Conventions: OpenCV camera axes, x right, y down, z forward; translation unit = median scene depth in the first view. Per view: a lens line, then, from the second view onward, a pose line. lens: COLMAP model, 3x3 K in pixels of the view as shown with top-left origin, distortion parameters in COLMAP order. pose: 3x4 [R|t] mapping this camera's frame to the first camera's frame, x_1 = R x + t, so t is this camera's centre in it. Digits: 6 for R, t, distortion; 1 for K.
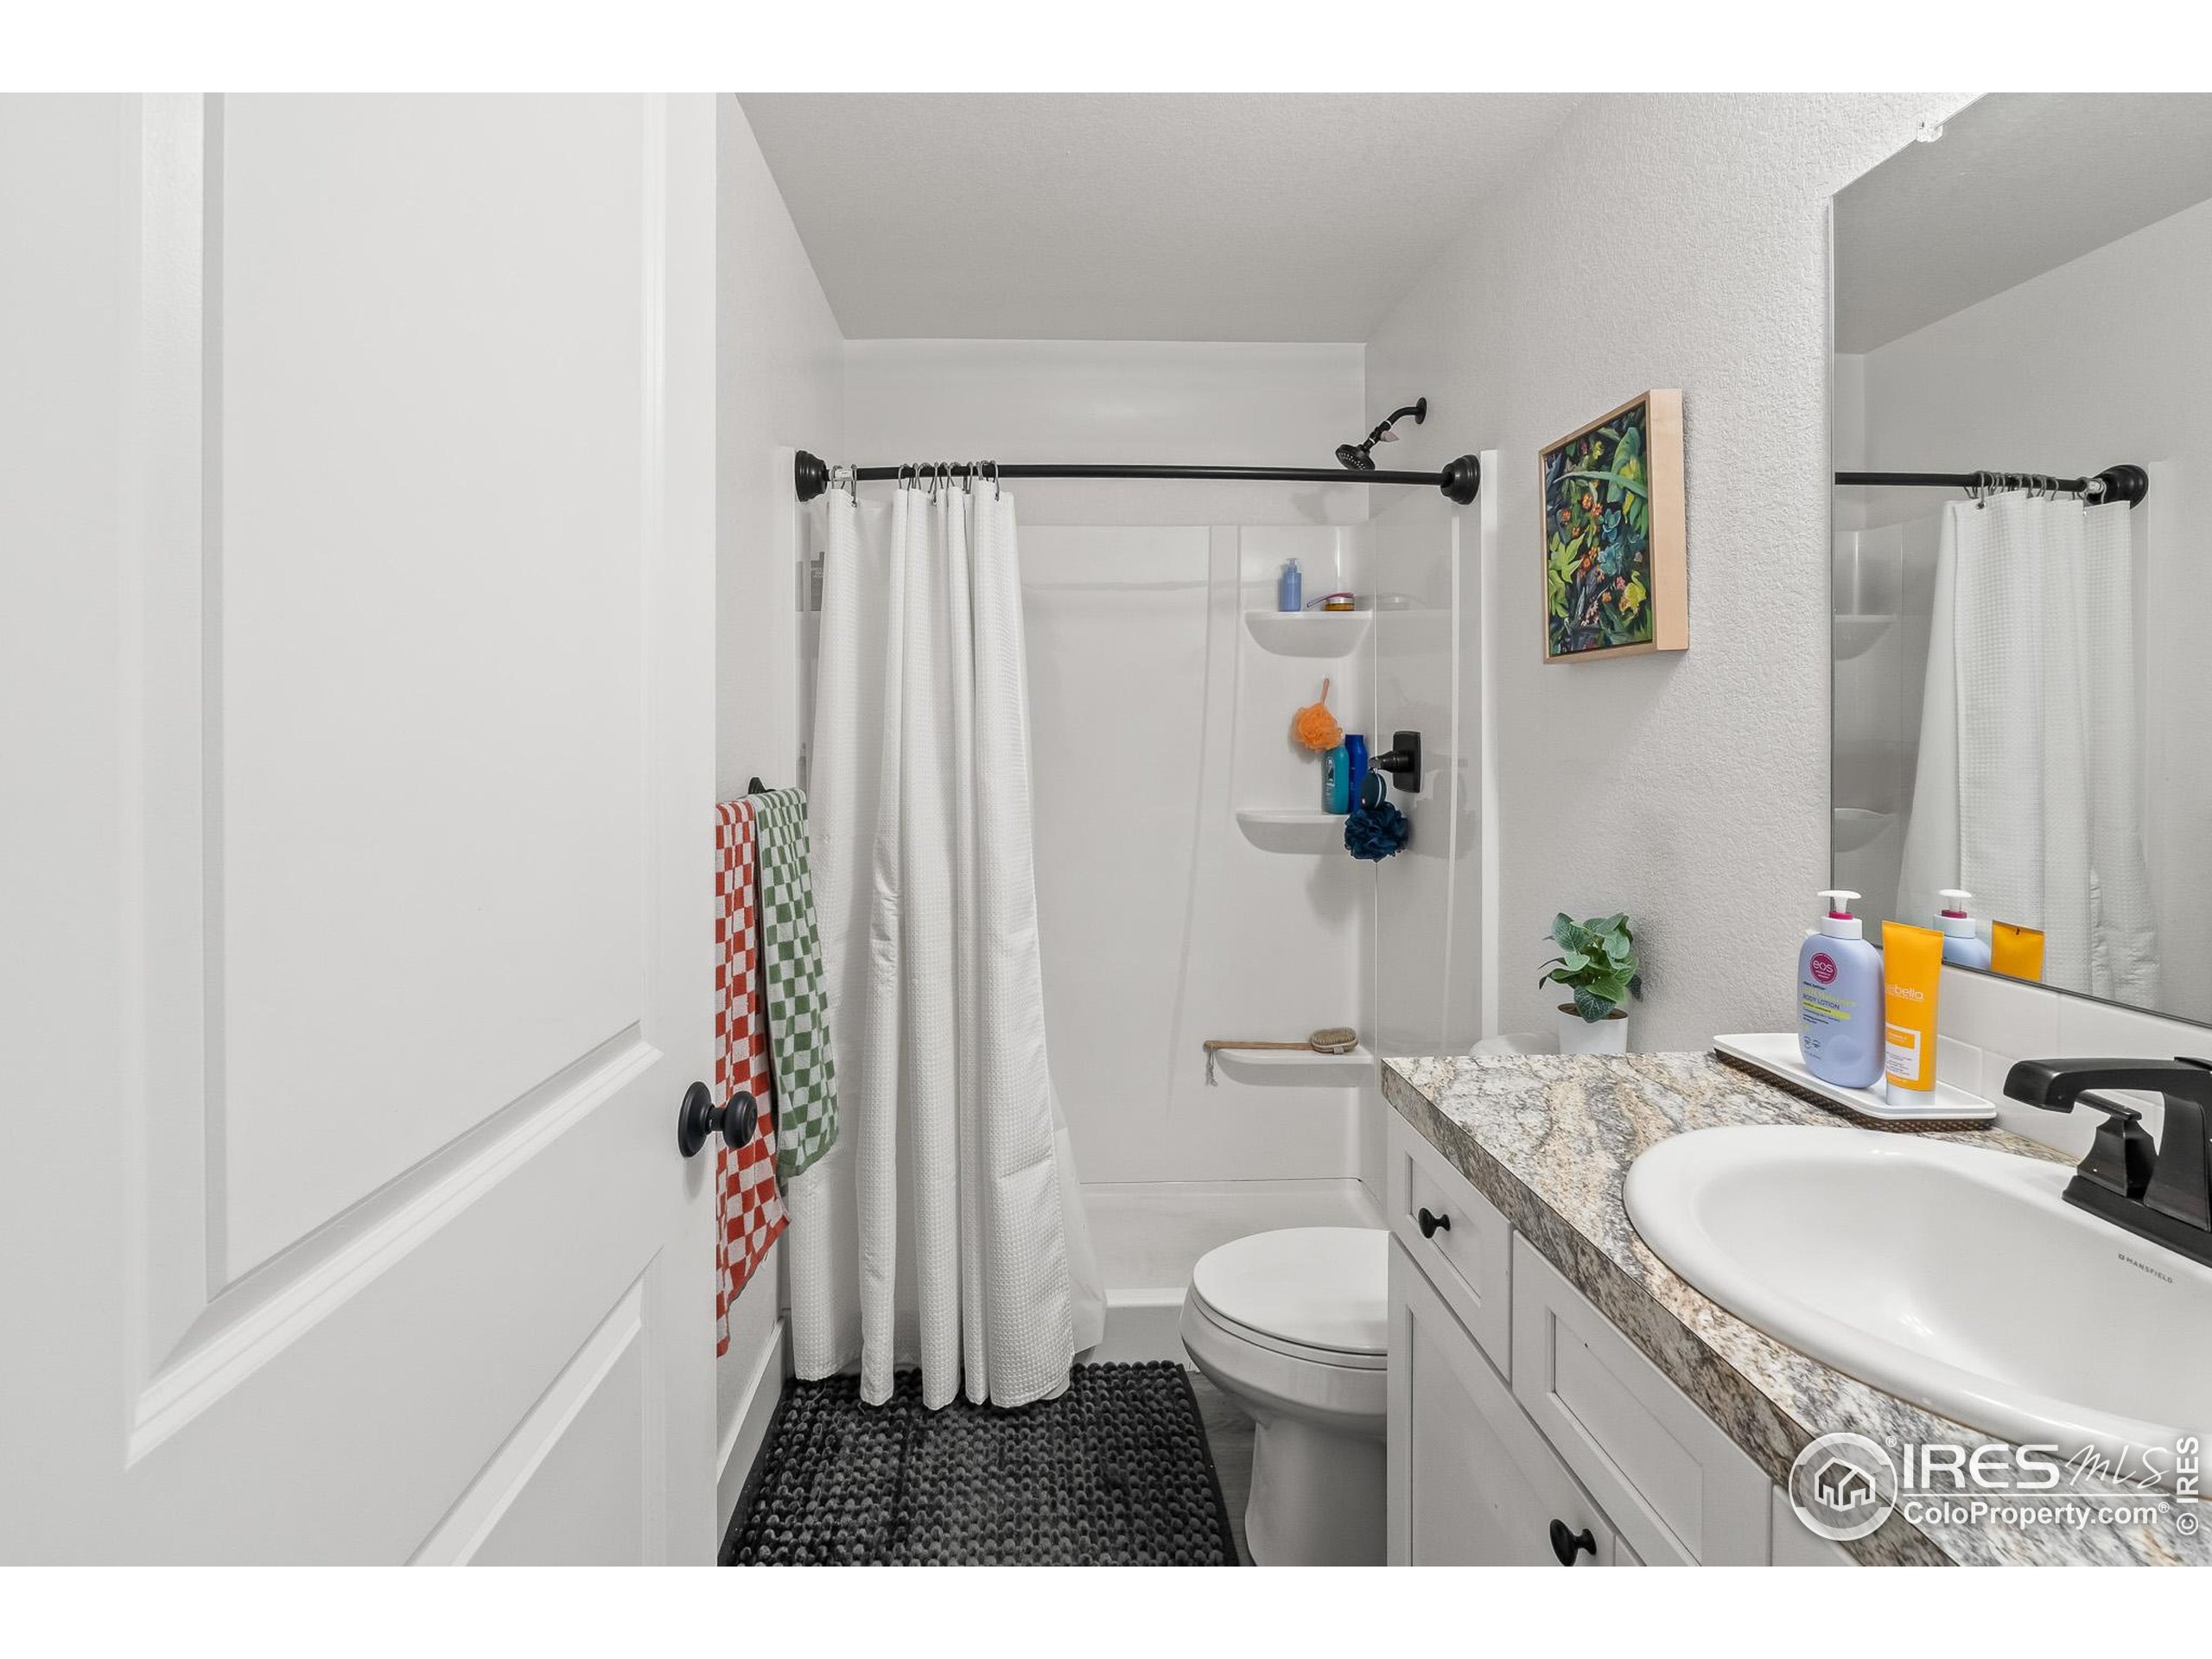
lens RADIAL K [[959.4, 0, 1055.0], [0, 959.4, 717.3], [0, 0, 1]] dist [-0.002005, -0.000935]
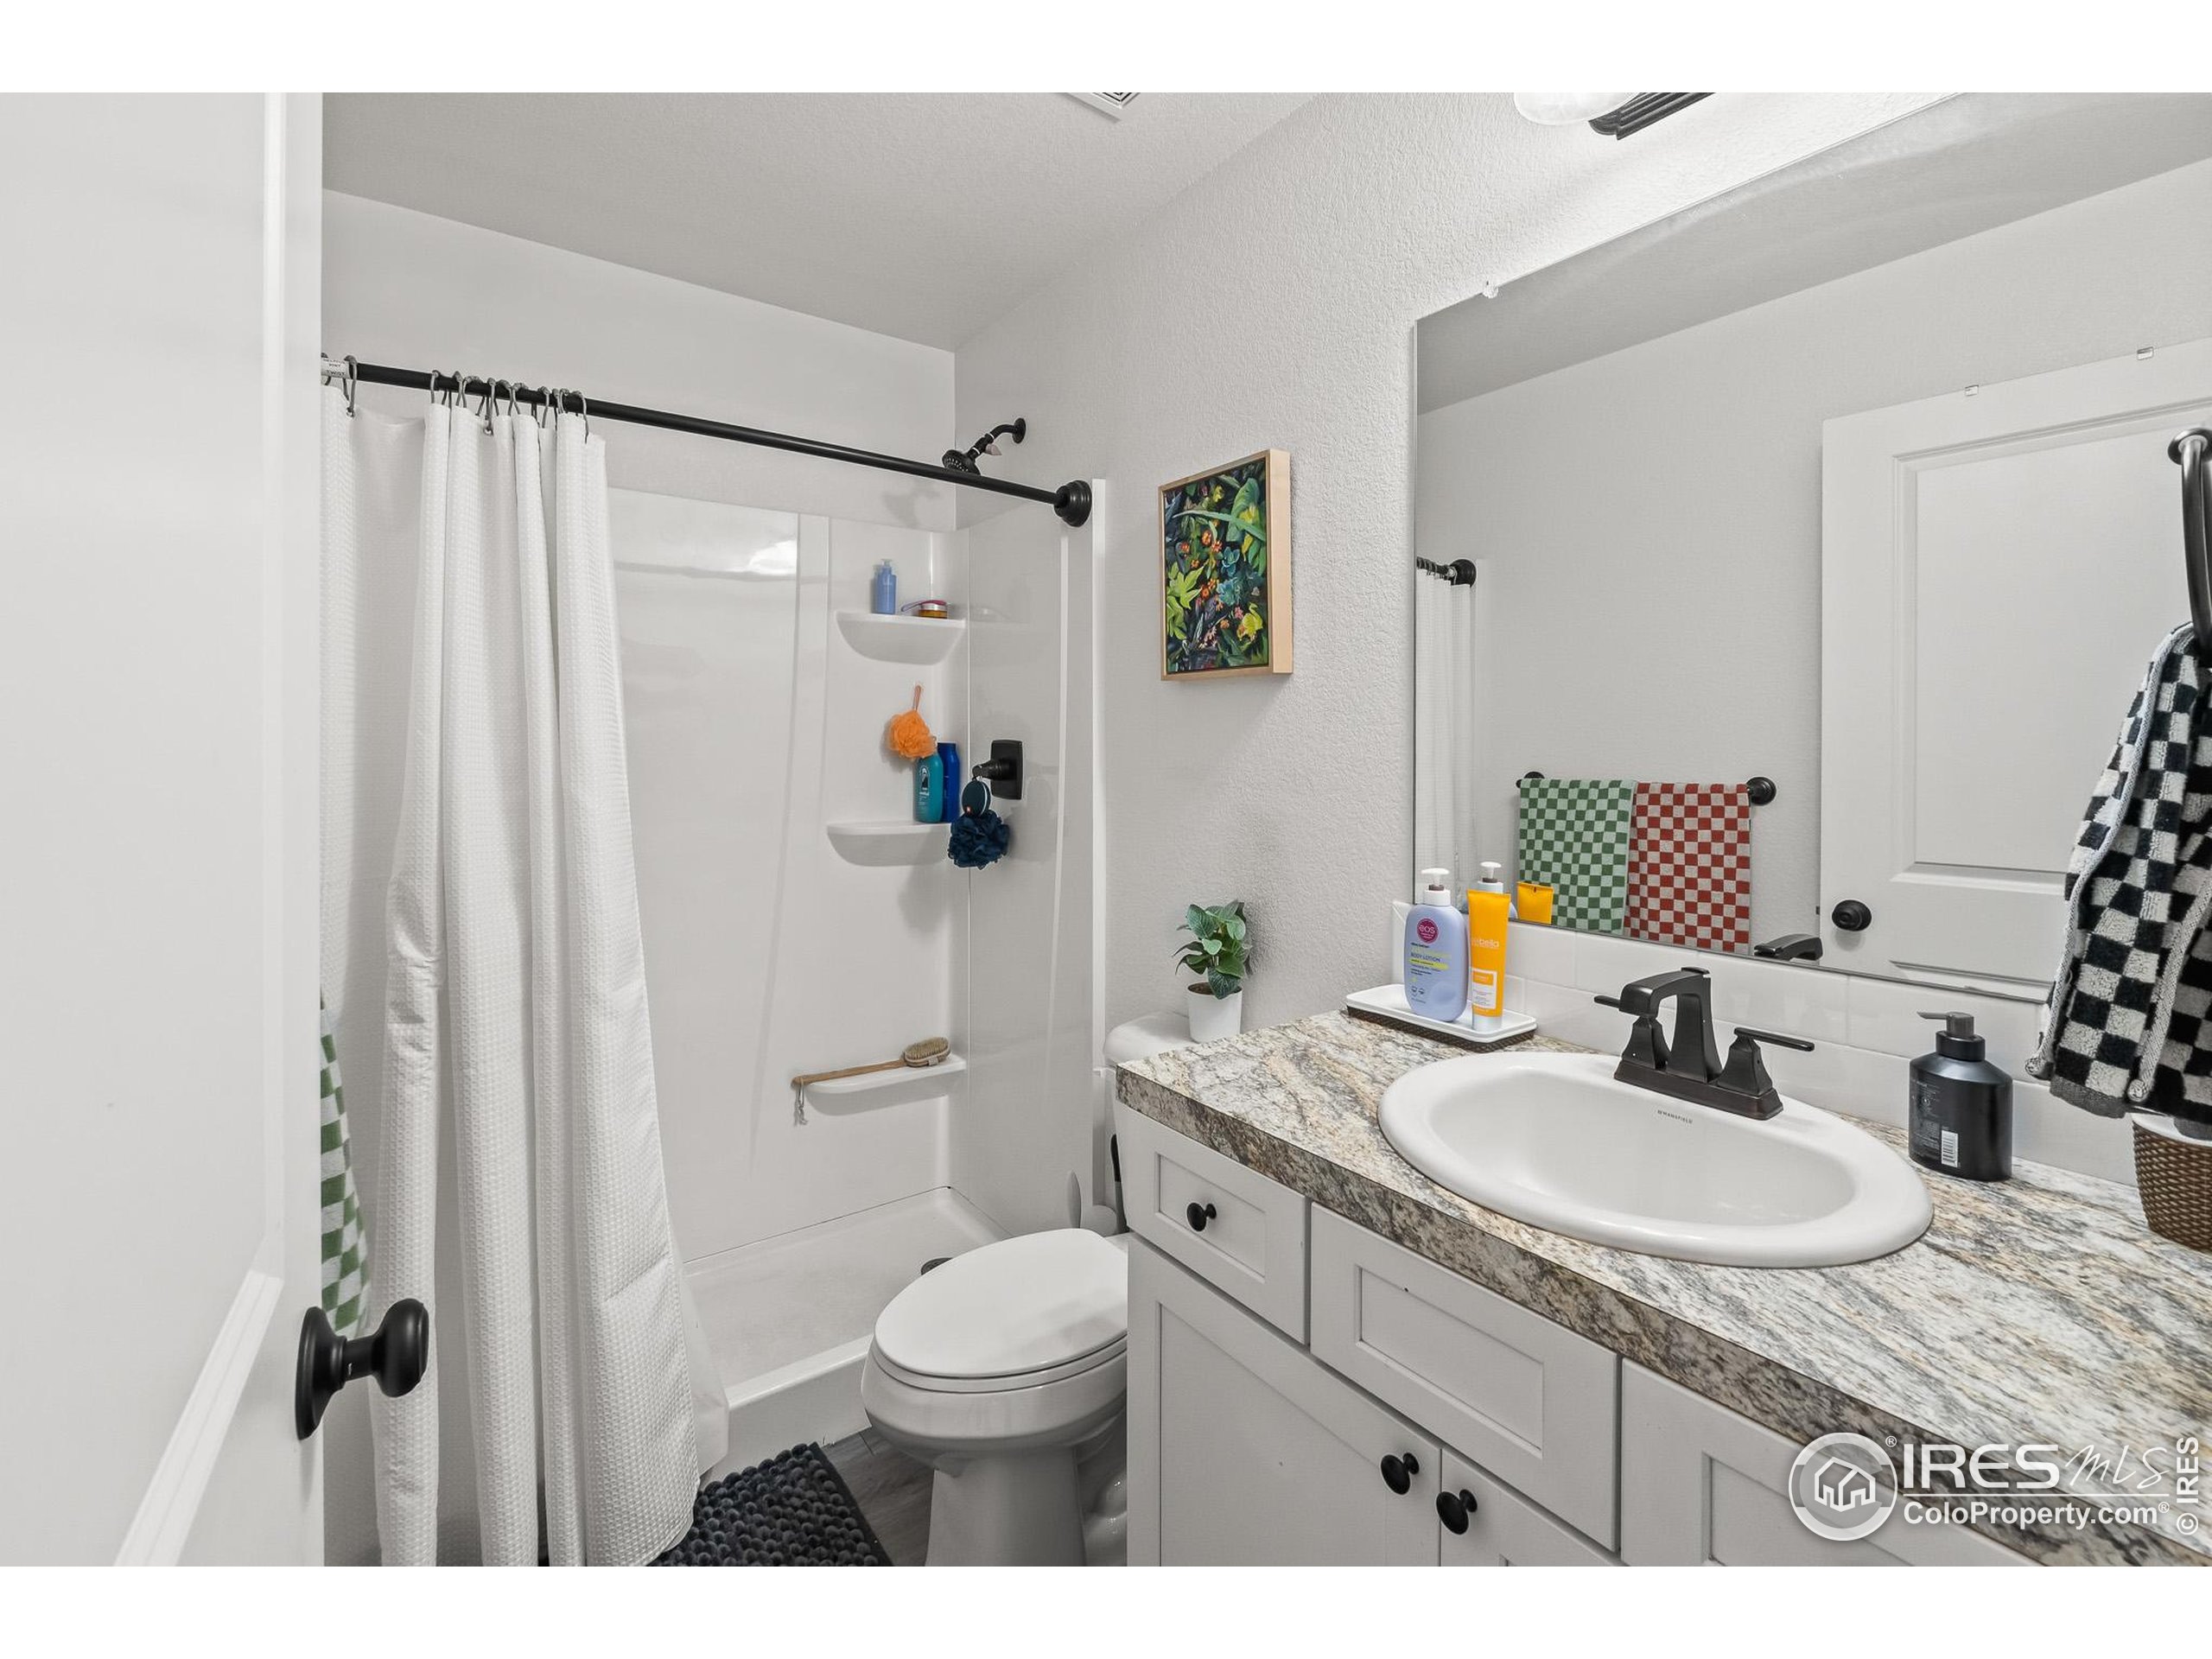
lens RADIAL K [[959.6, 0, 1104.4], [0, 959.6, 733.3], [0, 0, 1]] dist [-0.003176, -0.000913]
pose [[0.828912, 0.011886, 0.559253, -0.168532], [-0.016705, 0.999854, 0.003509, 0.002723], [-0.559130, -0.012251, 0.828990, 0.124030]]
